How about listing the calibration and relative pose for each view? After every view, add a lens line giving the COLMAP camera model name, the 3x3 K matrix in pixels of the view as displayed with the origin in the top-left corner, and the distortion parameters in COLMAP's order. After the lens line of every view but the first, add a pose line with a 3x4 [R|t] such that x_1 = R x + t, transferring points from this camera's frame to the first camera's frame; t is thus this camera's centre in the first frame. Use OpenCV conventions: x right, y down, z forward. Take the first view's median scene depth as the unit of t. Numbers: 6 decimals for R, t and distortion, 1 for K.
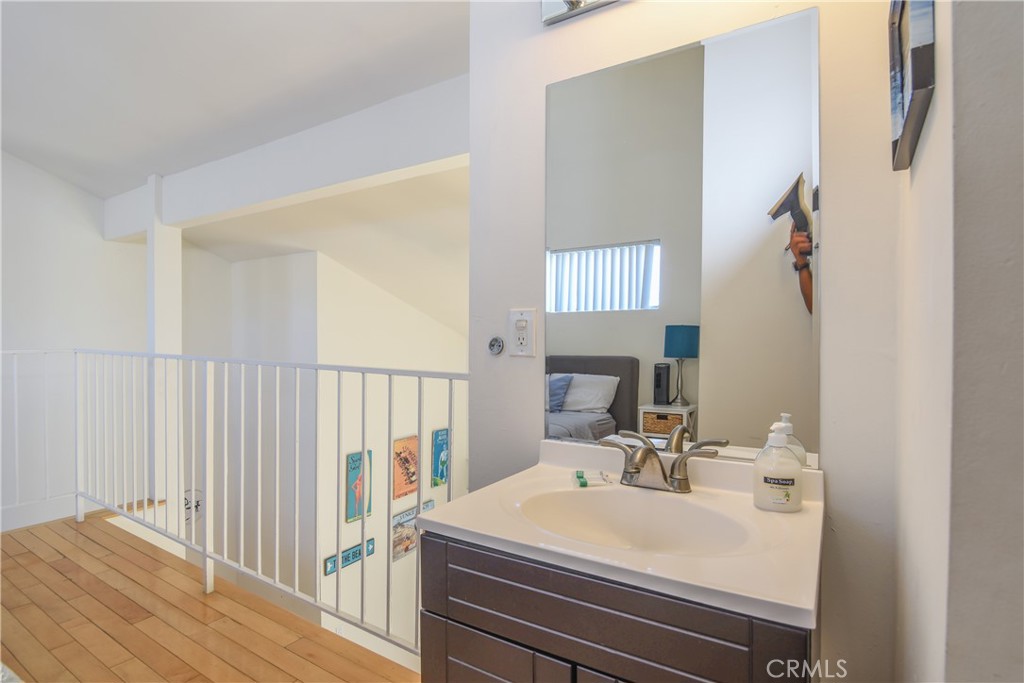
lens RADIAL K [[515.6, 0, 505.8], [0, 515.6, 336.9], [0, 0, 1]] dist [-0.018485, -0.001756]
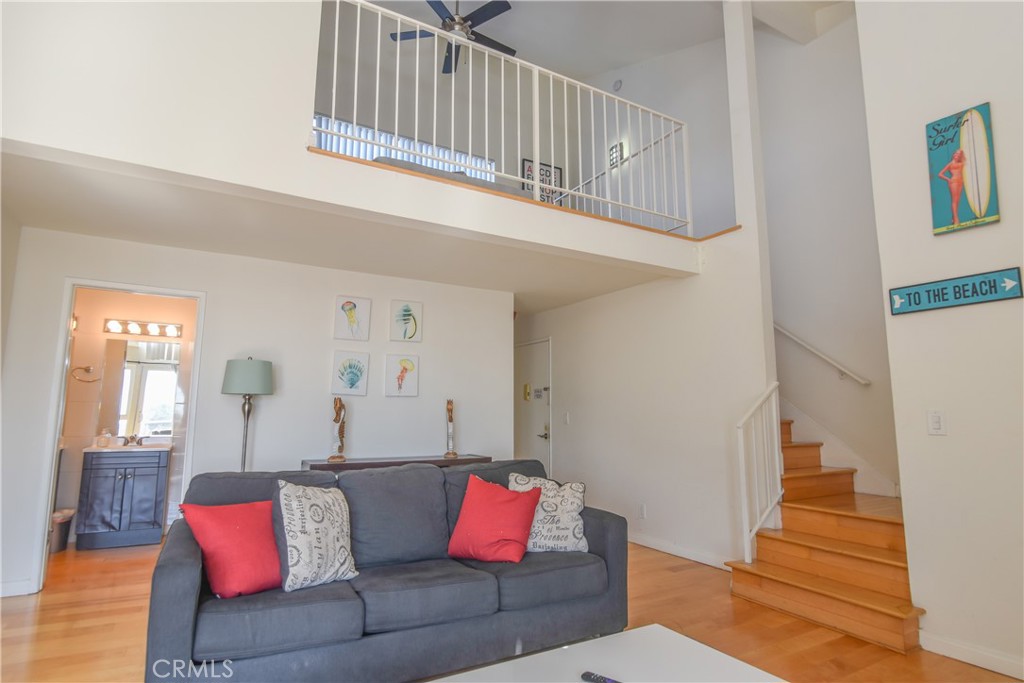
lens RADIAL K [[535.7, 0, 511.3], [0, 535.7, 339.7], [0, 0, 1]] dist [-0.013709, 0.000172]
pose [[-0.452351, -0.121591, -0.883512, 0.516030], [-0.015186, 0.991569, -0.128687, 0.682961], [0.891710, -0.044795, -0.450384, 1.012620]]
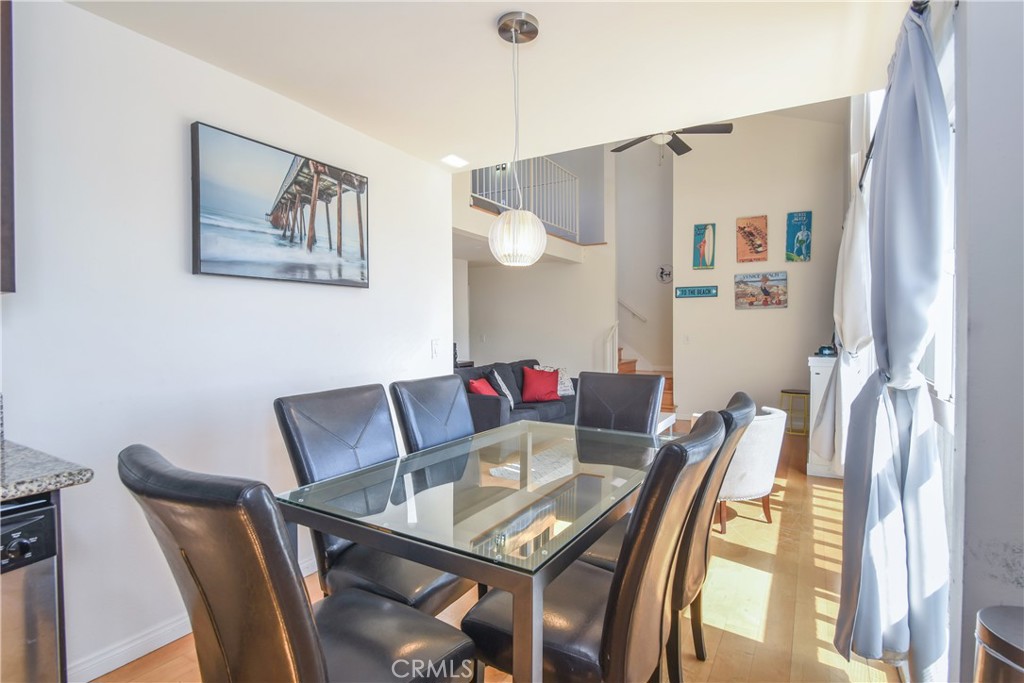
lens RADIAL K [[511.0, 0, 510.2], [0, 511.0, 339.8], [0, 0, 1]] dist [-0.014720, -0.001773]
pose [[0.043841, 0.024321, -0.998742, 1.458415], [-0.008812, 0.999674, 0.023957, 0.656527], [0.999000, 0.007750, 0.044041, 0.463089]]
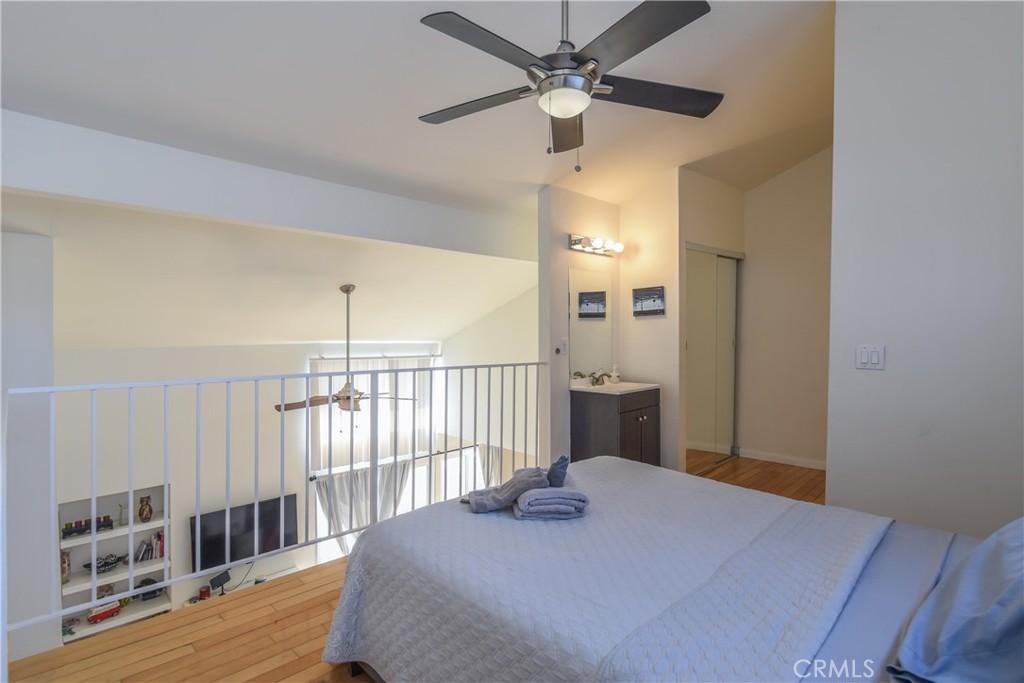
lens RADIAL K [[515.6, 0, 515.6], [0, 515.6, 341.8], [0, 0, 1]] dist [-0.018485, -0.001756]
pose [[0.199217, -0.017626, 0.979797, -1.080583], [0.006397, 0.999840, 0.016686, -0.031472], [-0.979935, 0.002944, 0.199298, 0.242369]]
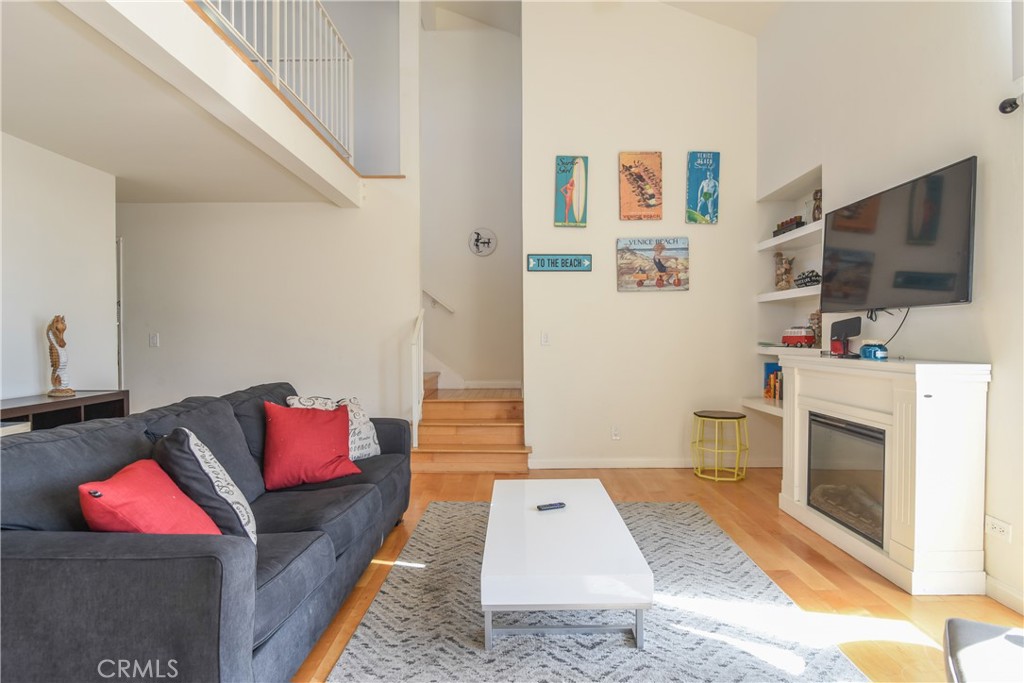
lens RADIAL K [[535.7, 0, 513.1], [0, 535.7, 339.3], [0, 0, 1]] dist [-0.013709, 0.000172]
pose [[0.544822, 0.009673, -0.838496, 0.598880], [-0.009191, 0.999942, 0.005564, 0.689664], [0.838502, 0.004675, 0.544879, 0.466325]]
